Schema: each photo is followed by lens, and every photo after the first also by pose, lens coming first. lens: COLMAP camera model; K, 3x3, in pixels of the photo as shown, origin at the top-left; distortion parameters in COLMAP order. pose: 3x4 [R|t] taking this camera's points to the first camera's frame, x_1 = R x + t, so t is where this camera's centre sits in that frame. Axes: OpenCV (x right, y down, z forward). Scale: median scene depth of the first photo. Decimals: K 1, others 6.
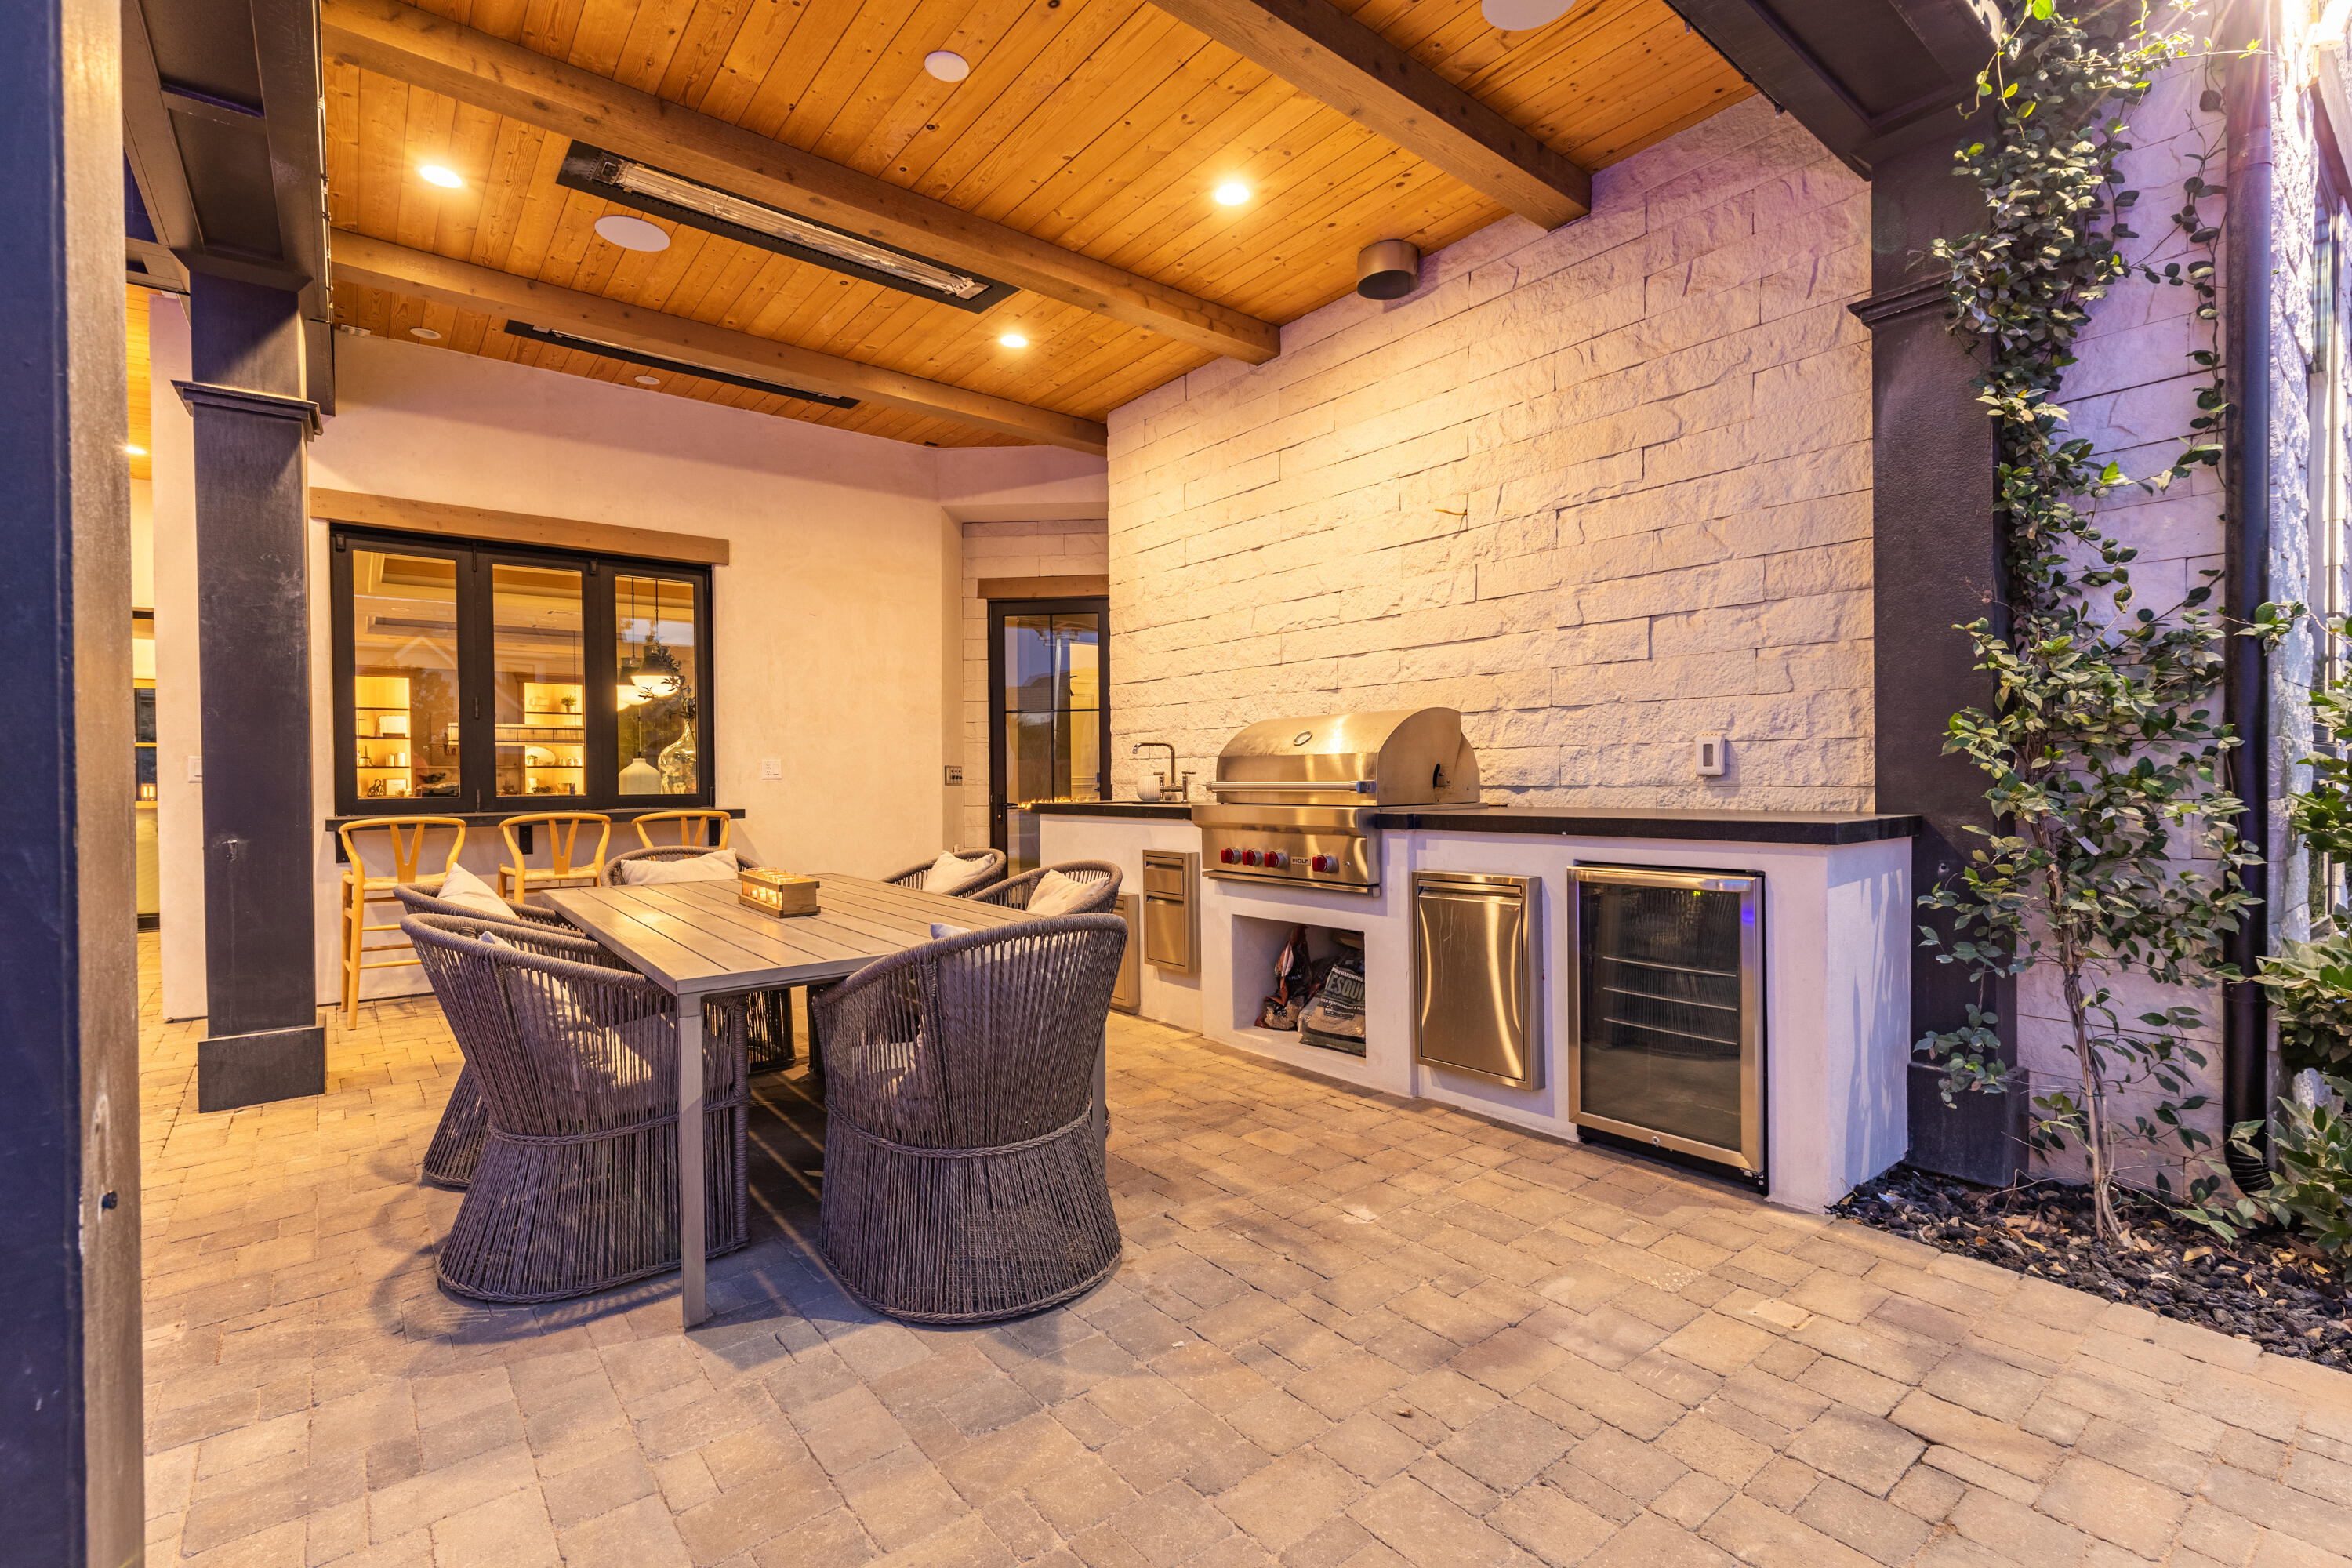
lens RADIAL K [[1053.3, 0, 1176.0], [0, 1053.3, 784.0], [0, 0, 1]] dist [0.006412, -0.001083]
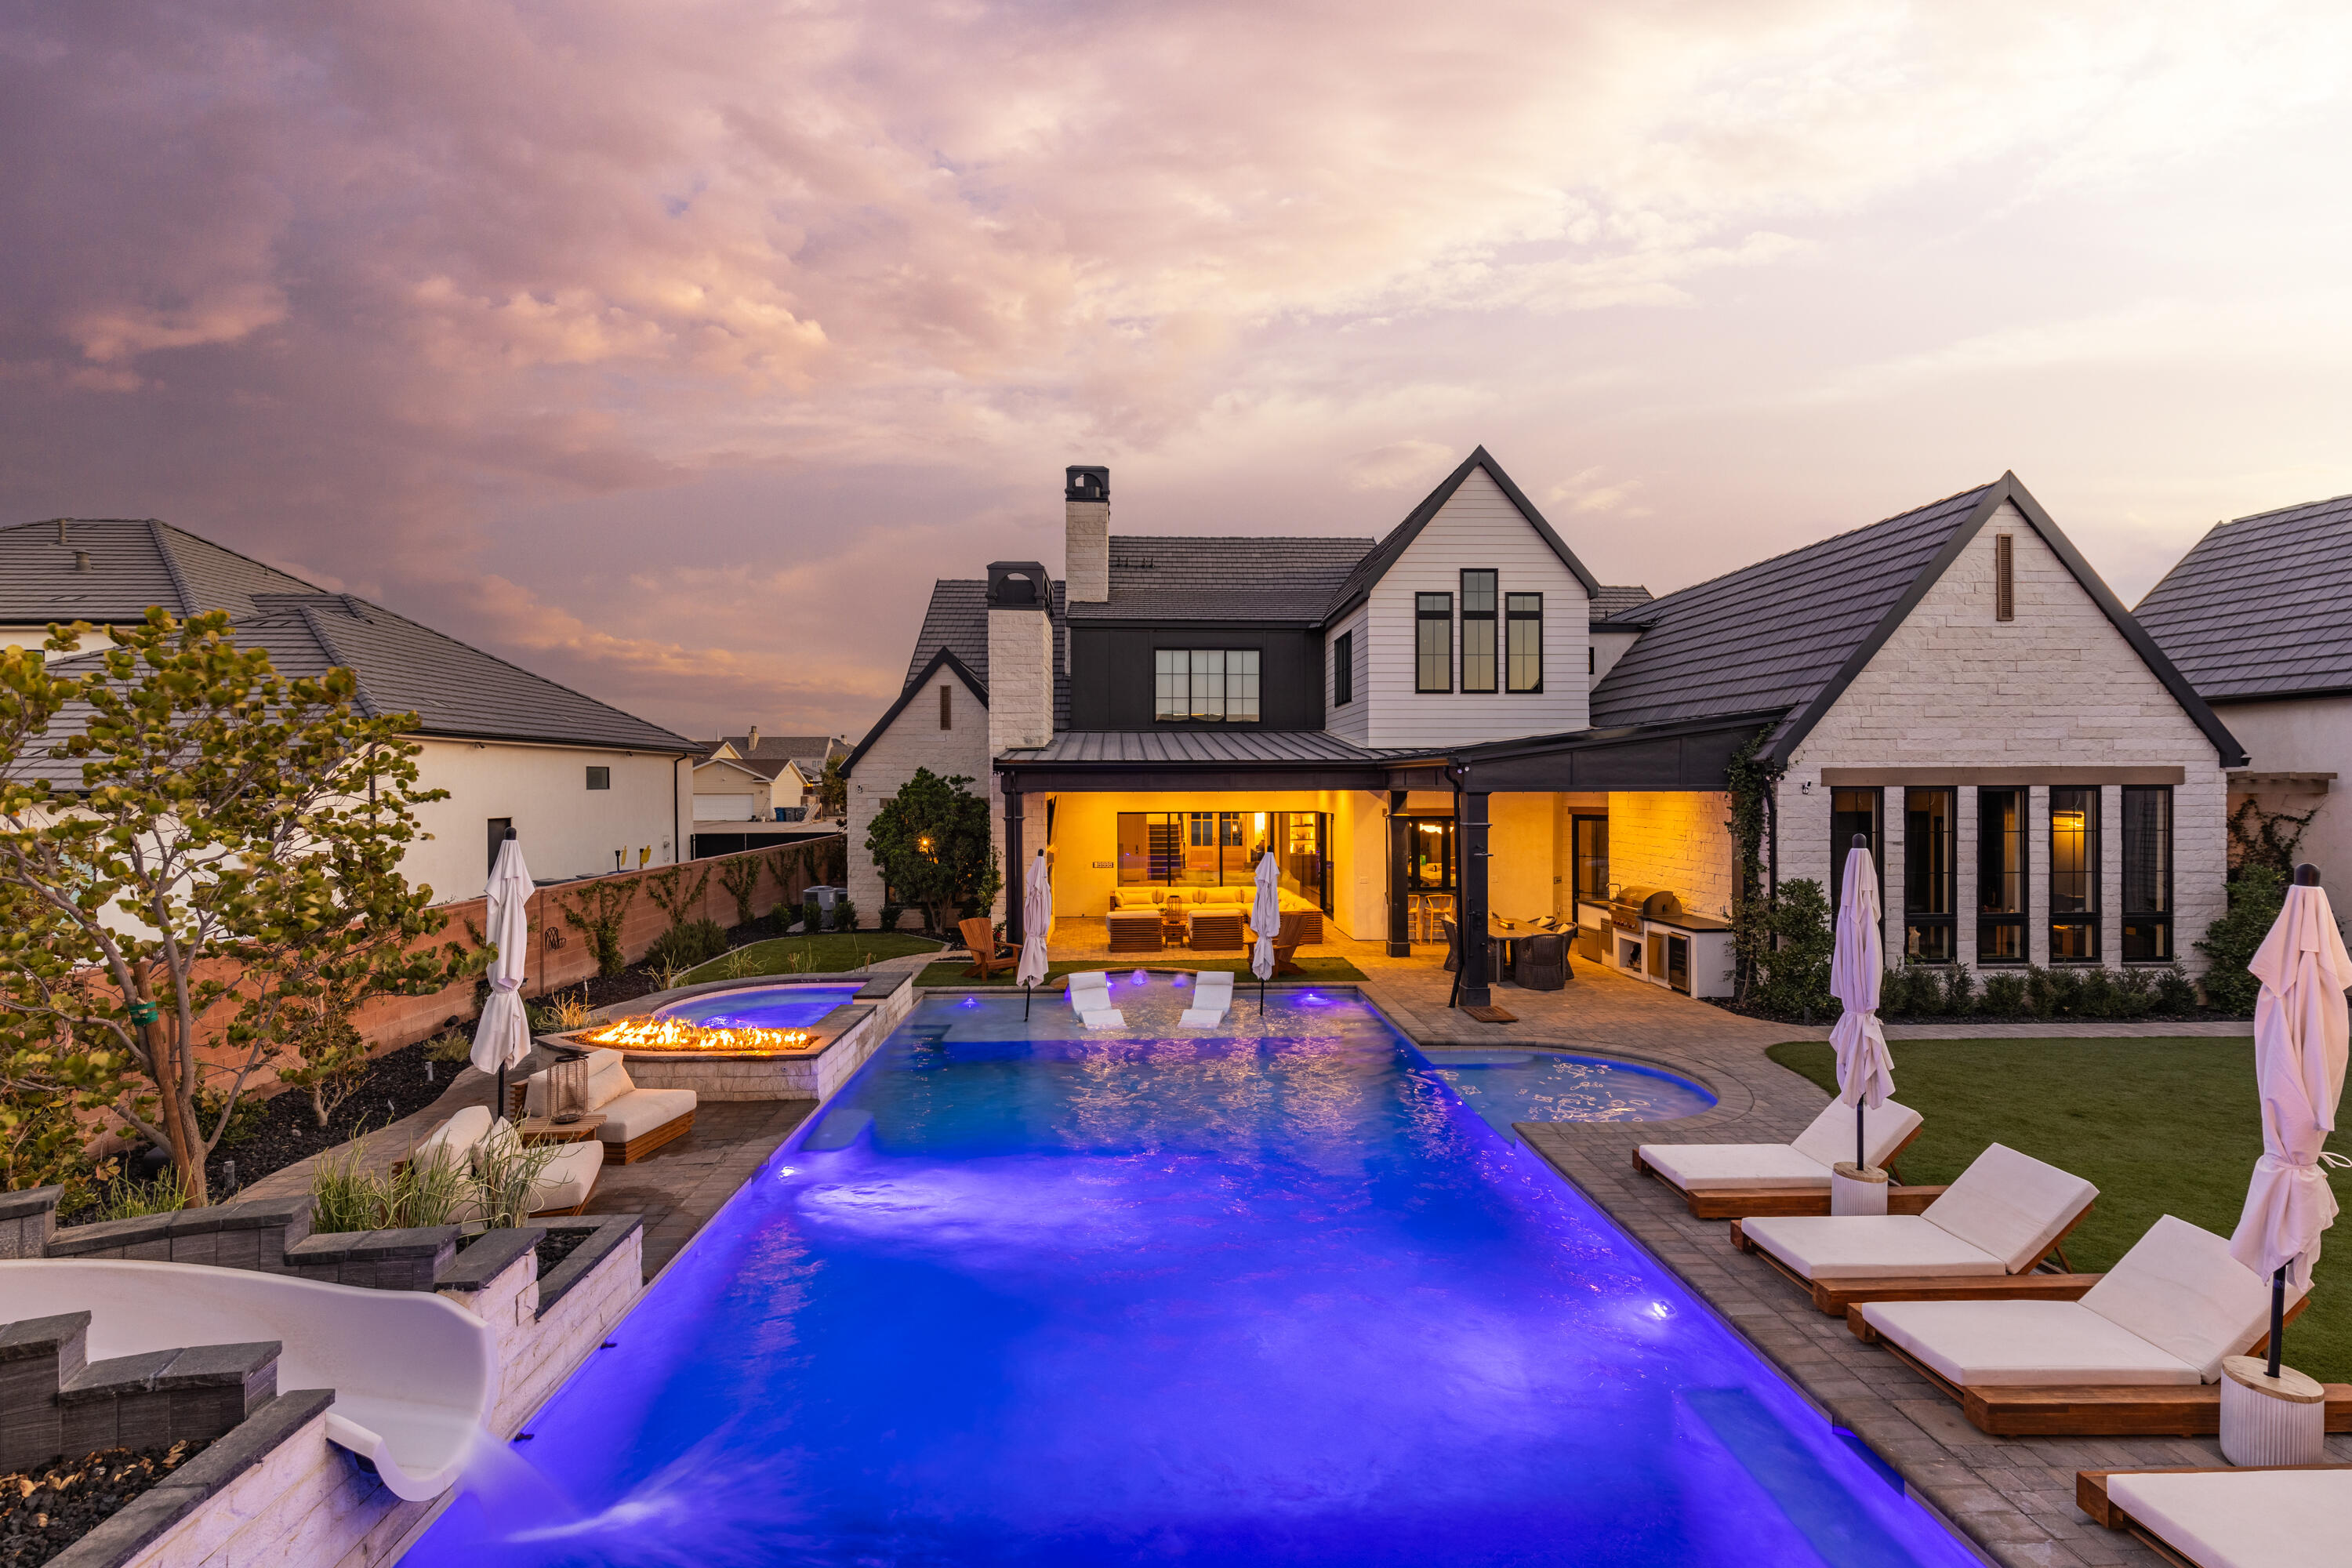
lens RADIAL K [[1053.3, 0, 1176.0], [0, 1053.3, 784.0], [0, 0, 1]] dist [0.006412, -0.001083]
pose [[0.816891, 0.003978, -0.576778, 1.170478], [-0.006359, 0.999978, -0.002109, -0.516762], [0.576757, 0.005390, 0.816898, -3.811026]]
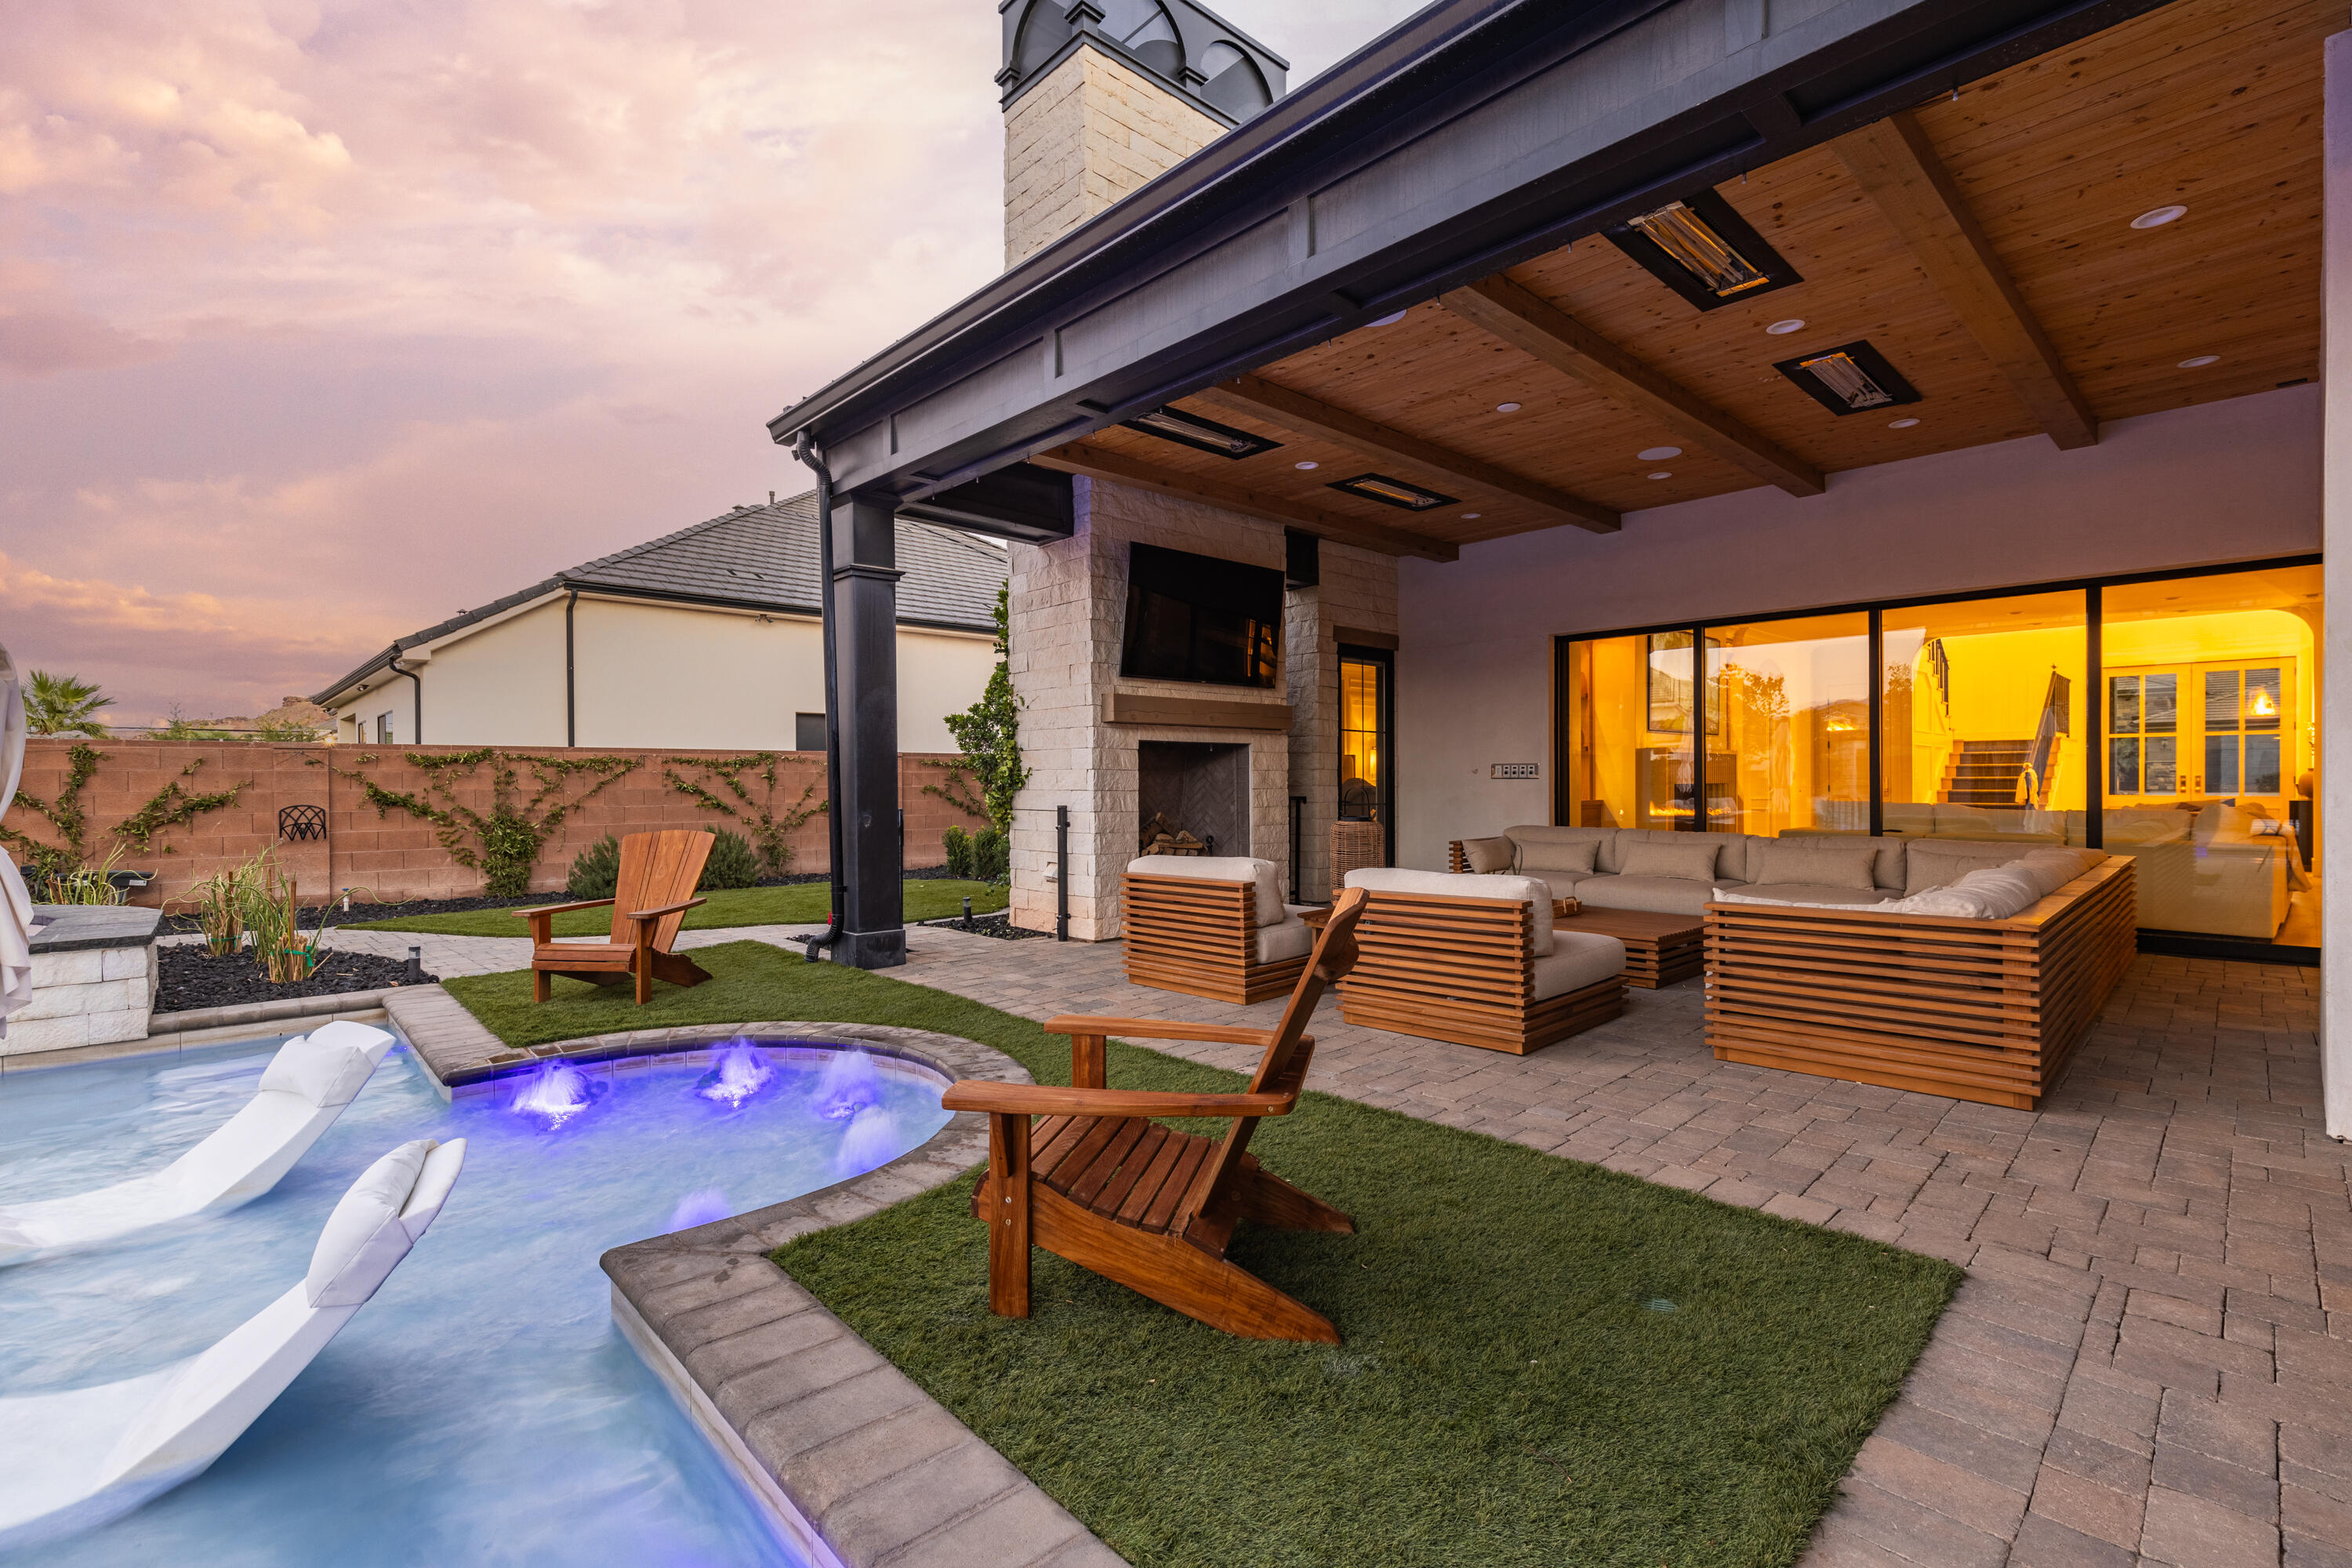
lens RADIAL K [[1053.3, 0, 1176.0], [0, 1053.3, 784.0], [0, 0, 1]] dist [0.006412, -0.001083]
pose [[0.089724, 0.007728, -0.995937, -0.495564], [-0.001667, 0.999970, 0.007609, 0.000802], [0.995965, 0.000978, 0.089734, 0.301355]]
